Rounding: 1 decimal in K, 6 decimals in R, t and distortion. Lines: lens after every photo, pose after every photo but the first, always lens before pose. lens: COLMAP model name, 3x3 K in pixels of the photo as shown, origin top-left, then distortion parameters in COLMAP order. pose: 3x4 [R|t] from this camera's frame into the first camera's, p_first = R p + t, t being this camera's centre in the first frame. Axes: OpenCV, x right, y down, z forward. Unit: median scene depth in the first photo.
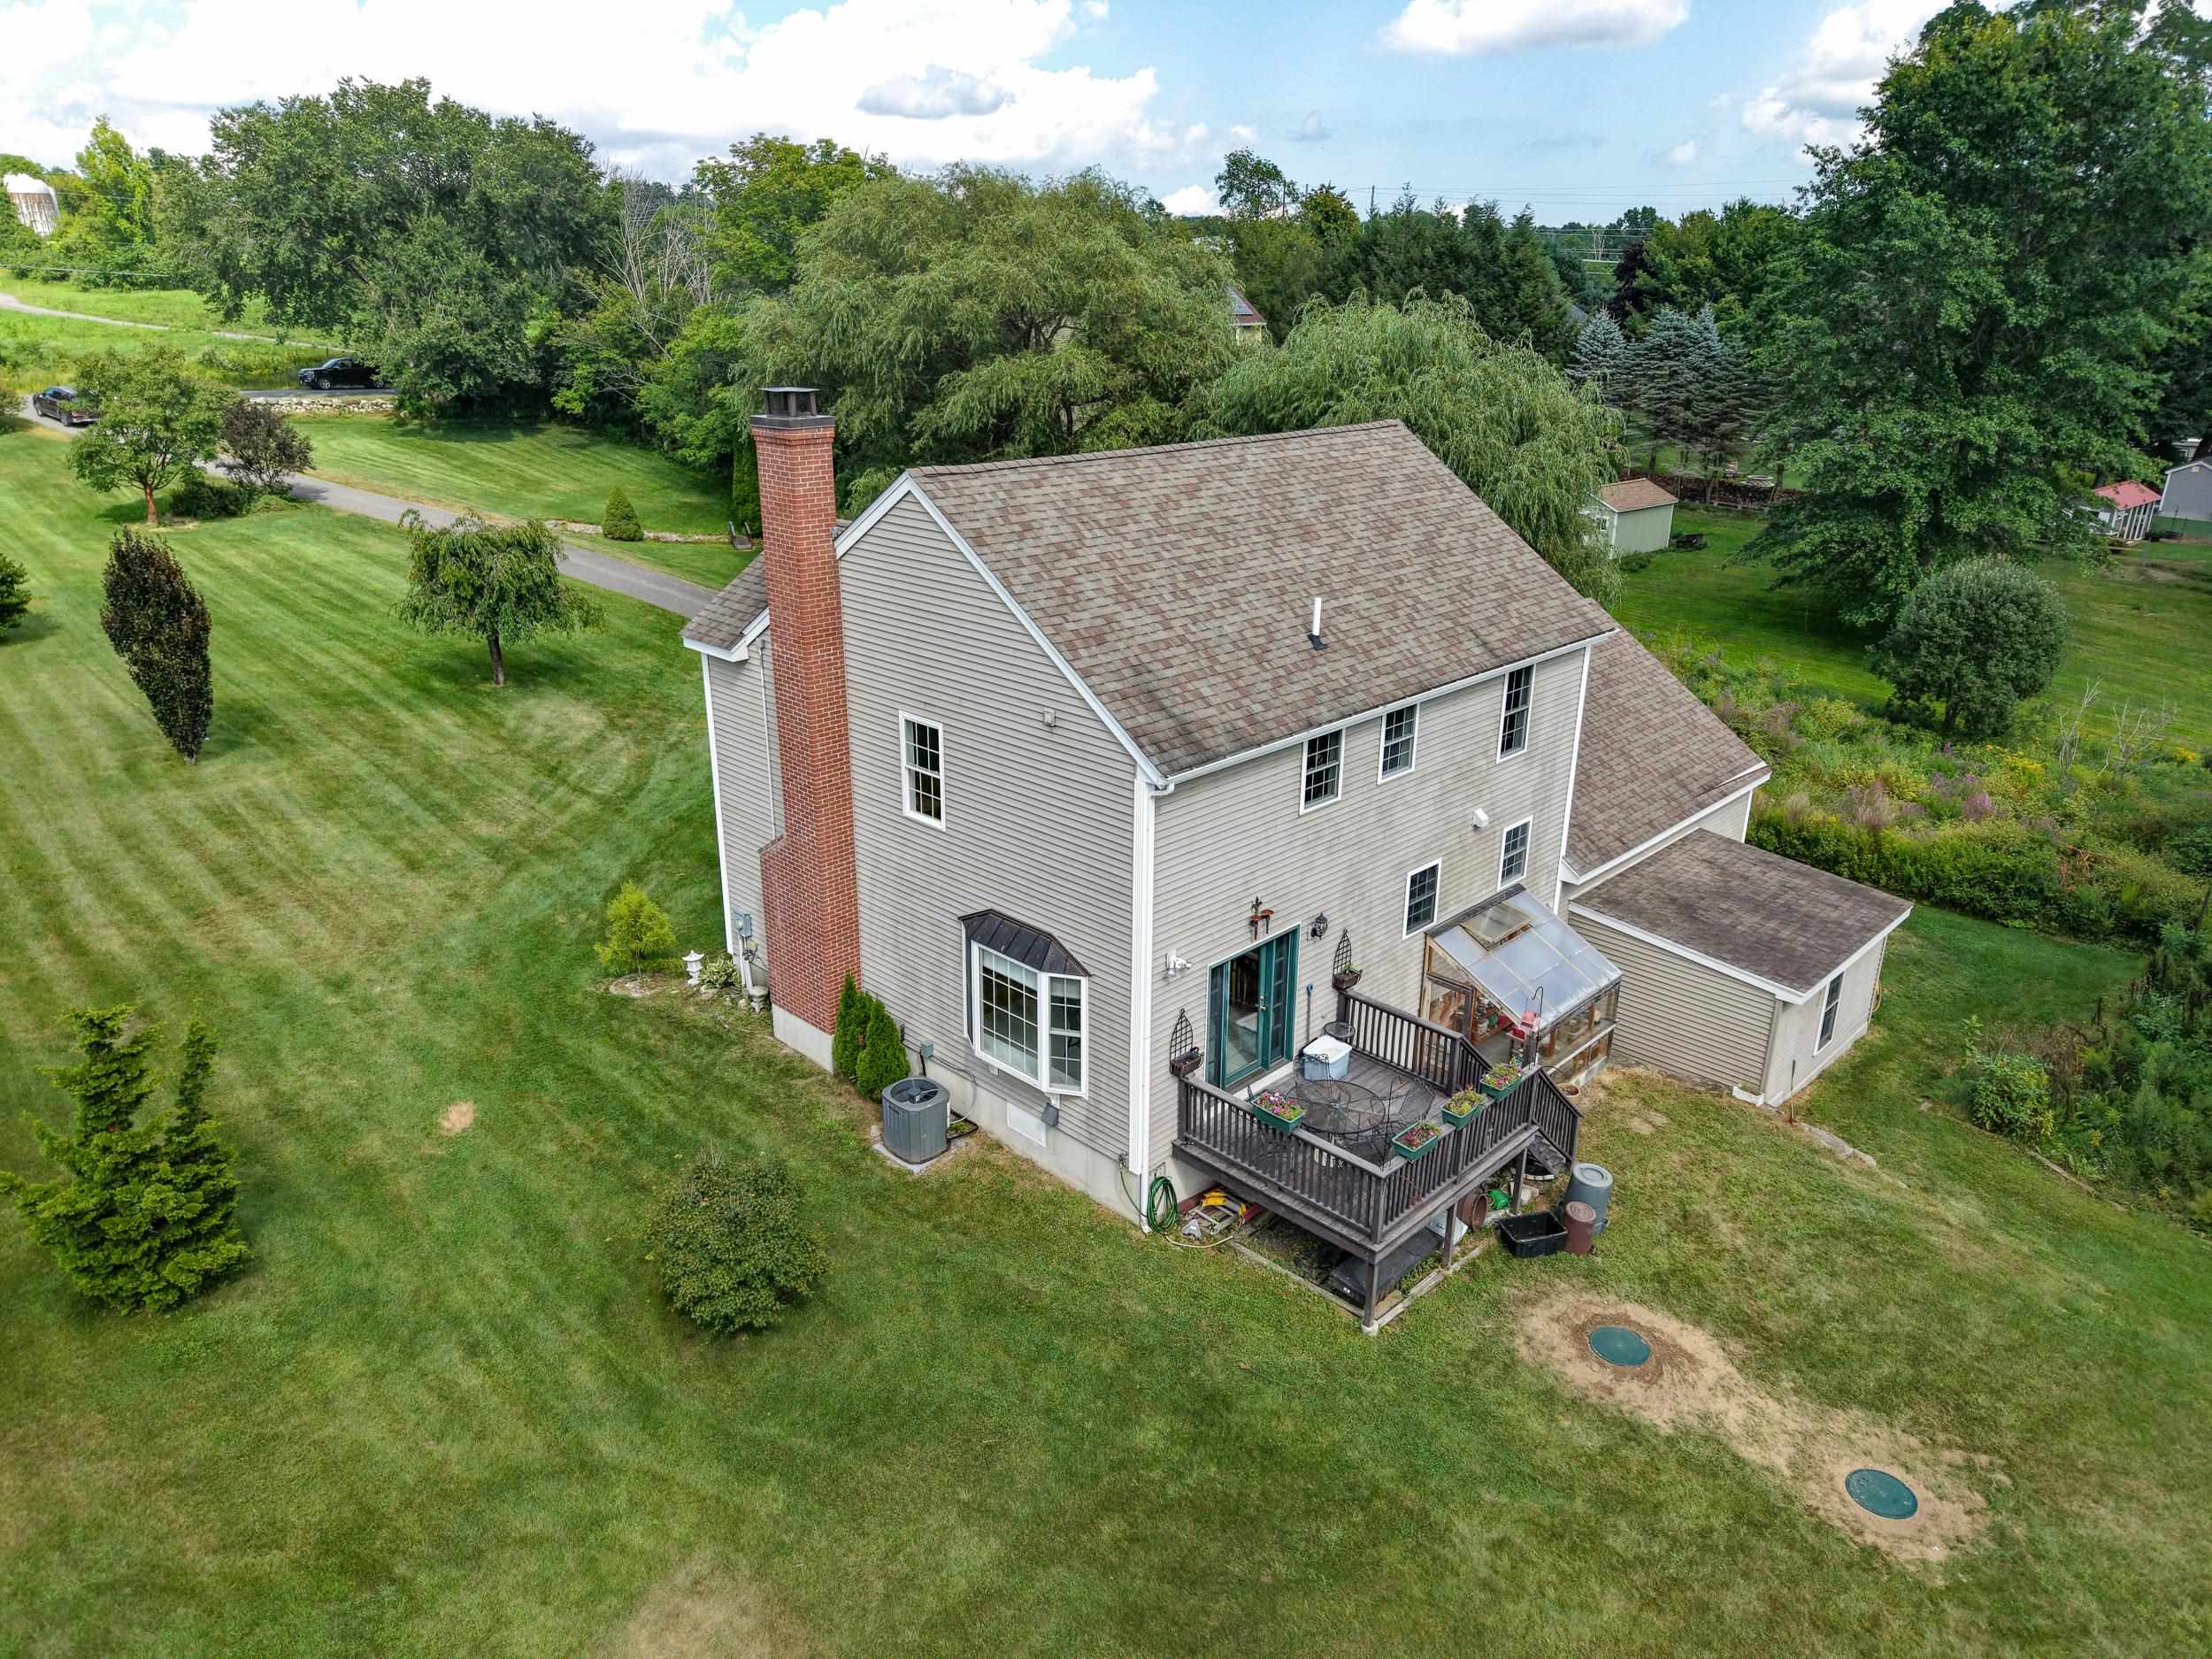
lens RADIAL K [[1515.1, 0, 1106.0], [0, 1515.1, 829.5], [0, 0, 1]] dist [0.009670, 0.000348]
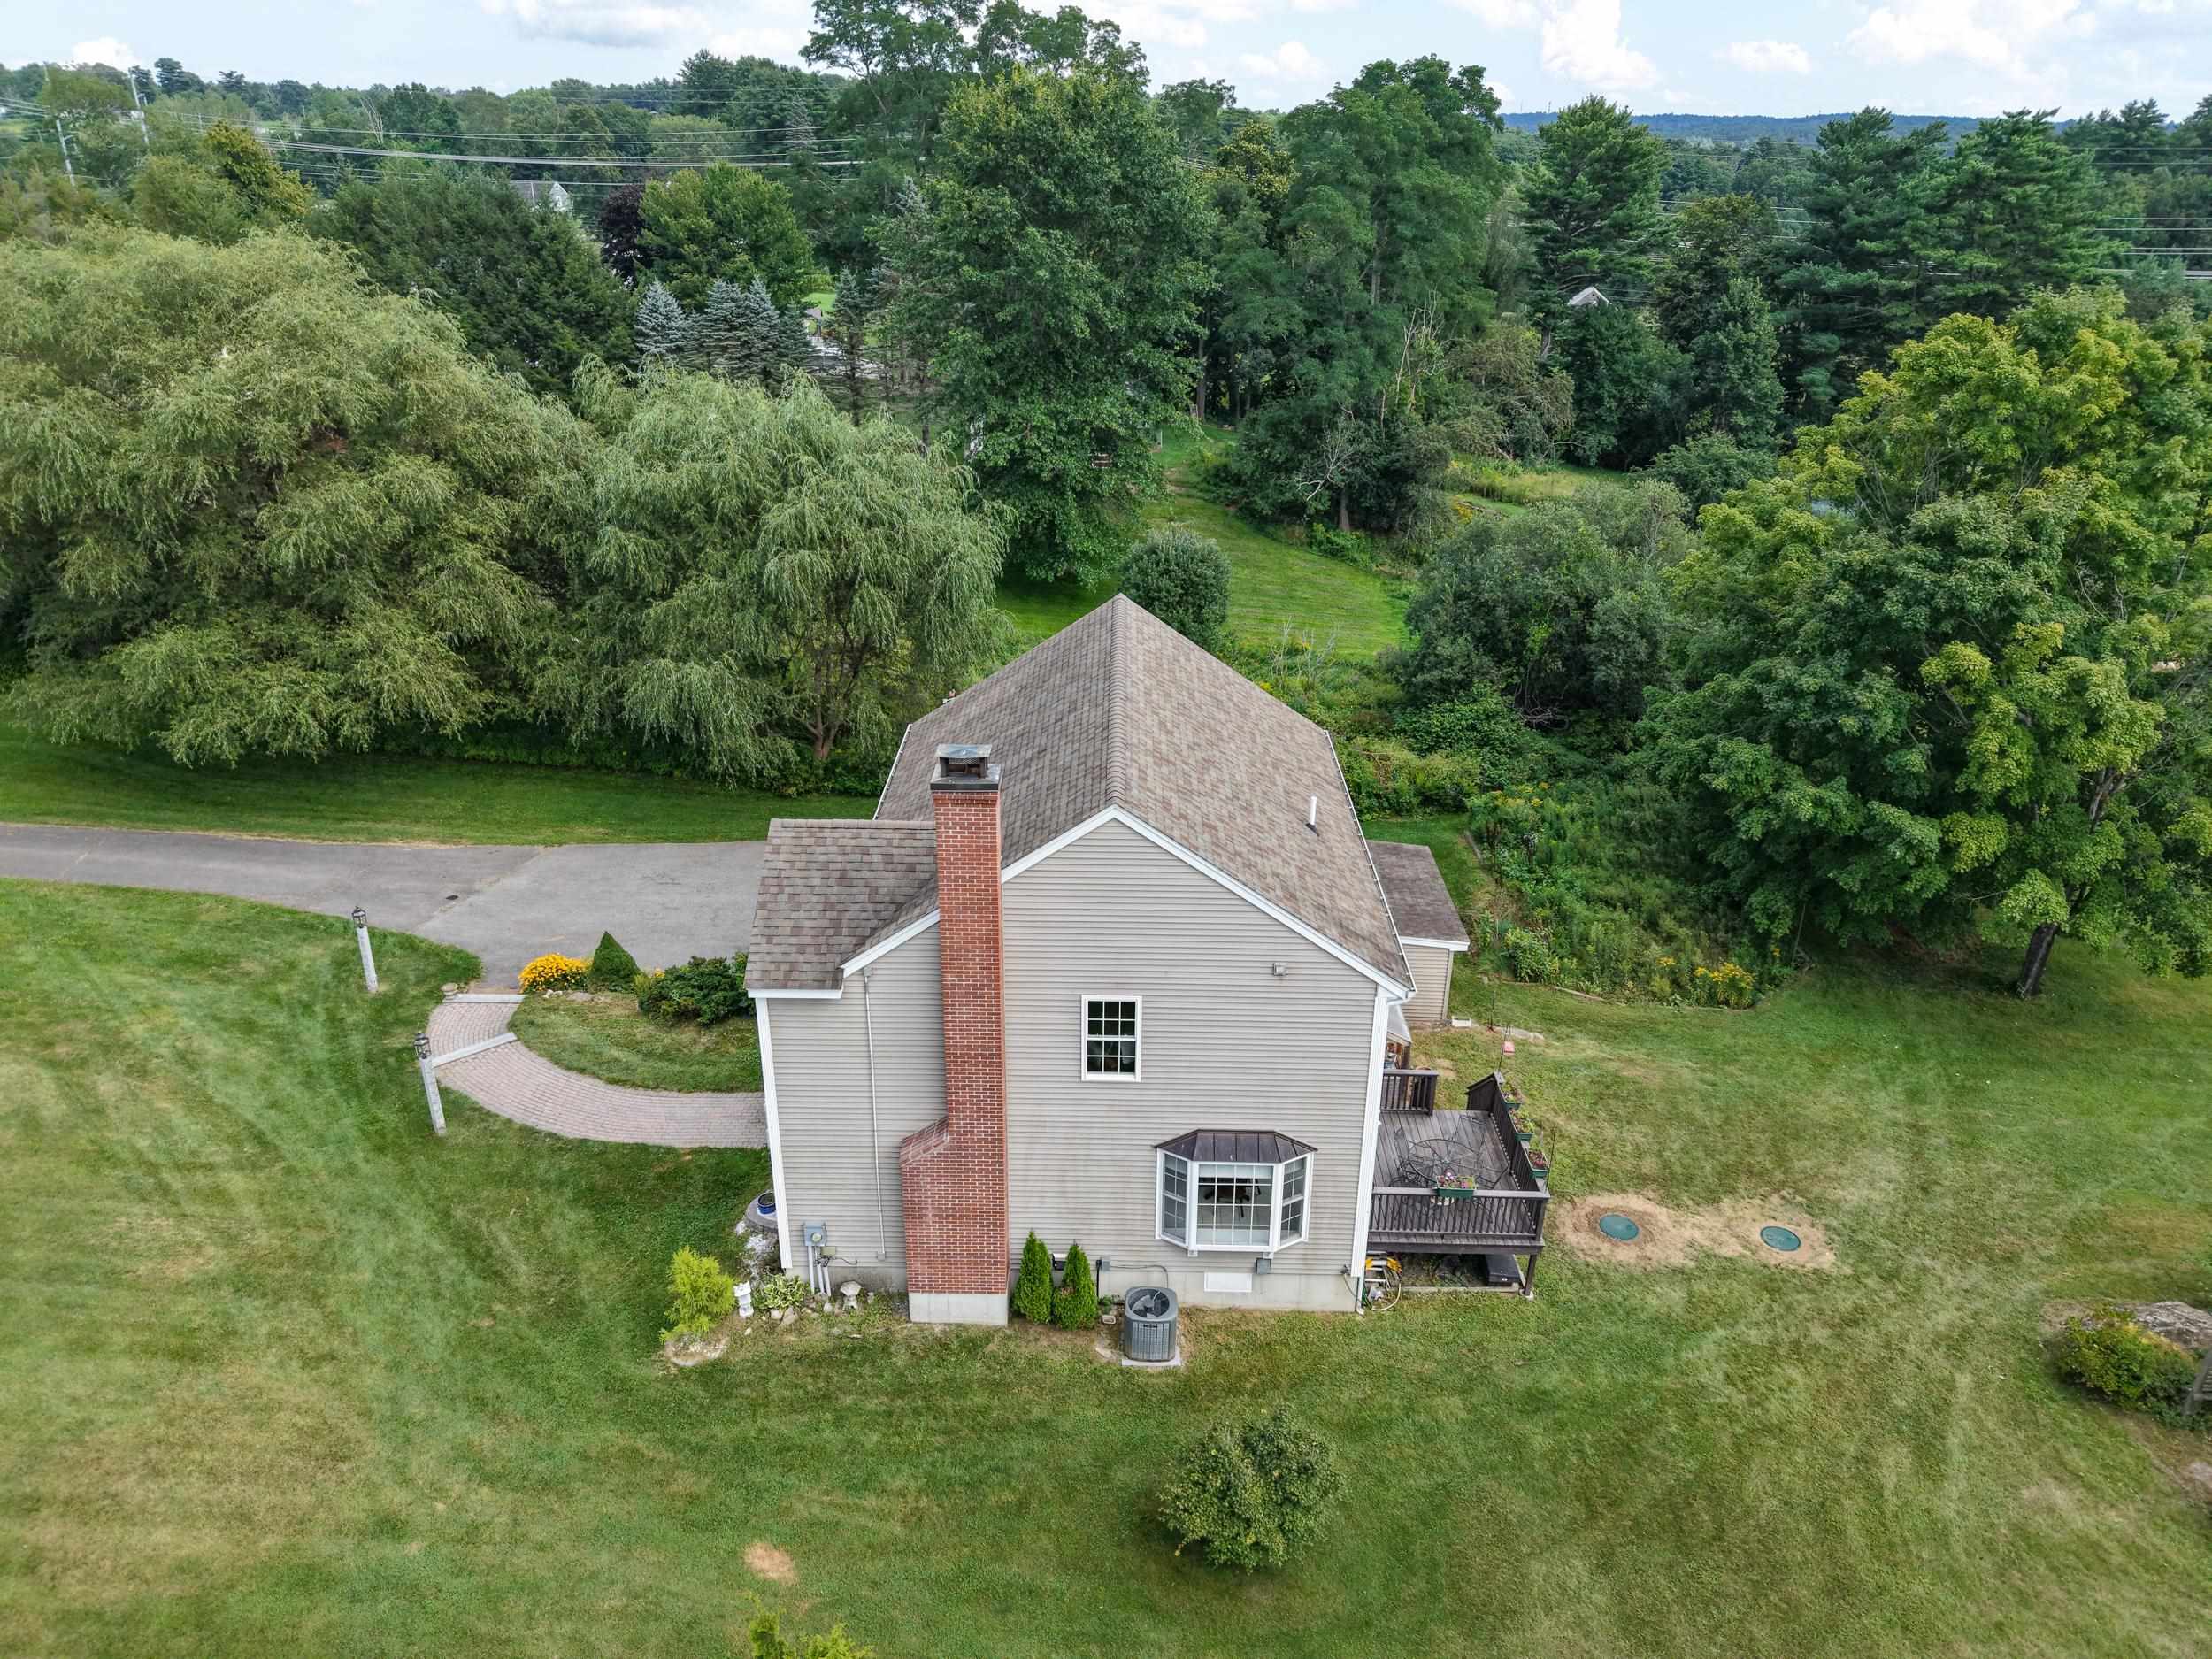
lens RADIAL K [[1523.3, 0, 1106.0], [0, 1523.3, 829.5], [0, 0, 1]] dist [0.002879, 0.000403]
pose [[0.716373, -0.289311, 0.634908, -0.472580], [0.230024, 0.957035, 0.176557, -0.230449], [-0.658709, 0.019563, 0.752143, 0.091941]]
